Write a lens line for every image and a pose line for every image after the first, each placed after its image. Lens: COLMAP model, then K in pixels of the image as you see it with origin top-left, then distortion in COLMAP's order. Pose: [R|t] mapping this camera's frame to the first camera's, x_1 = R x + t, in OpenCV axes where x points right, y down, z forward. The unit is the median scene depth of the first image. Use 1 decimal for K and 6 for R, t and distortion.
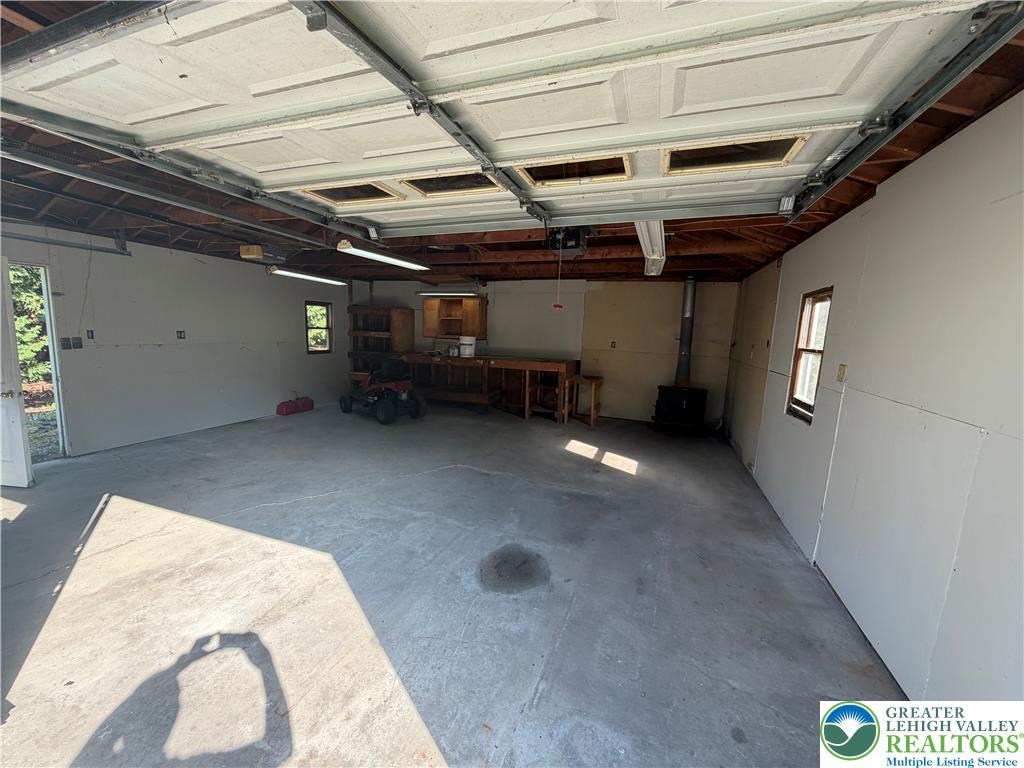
lens RADIAL K [[408.1, 0, 507.3], [0, 408.1, 384.4], [0, 0, 1]] dist [-0.000521, 0.000070]
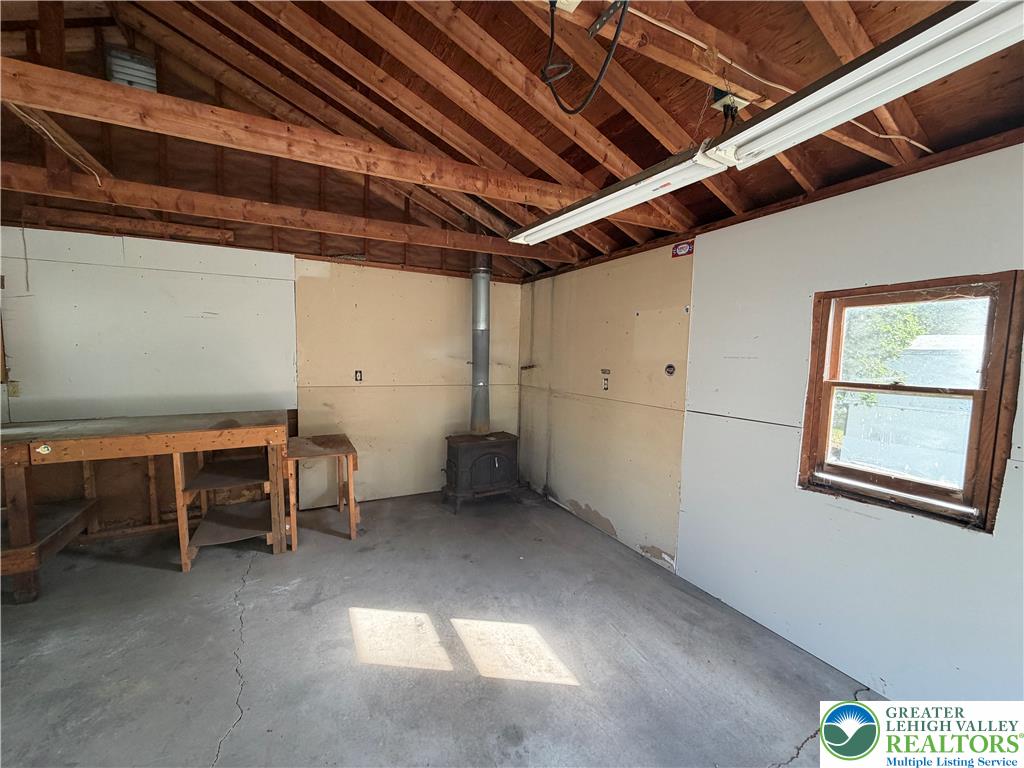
lens RADIAL K [[409.2, 0, 507.8], [0, 409.2, 386.5], [0, 0, 1]] dist [0.000817, 0.000172]
pose [[0.672877, -0.085681, 0.734776, -0.033919], [0.107263, 0.994073, 0.017691, -0.108955], [-0.731937, 0.066910, 0.678079, 0.716348]]
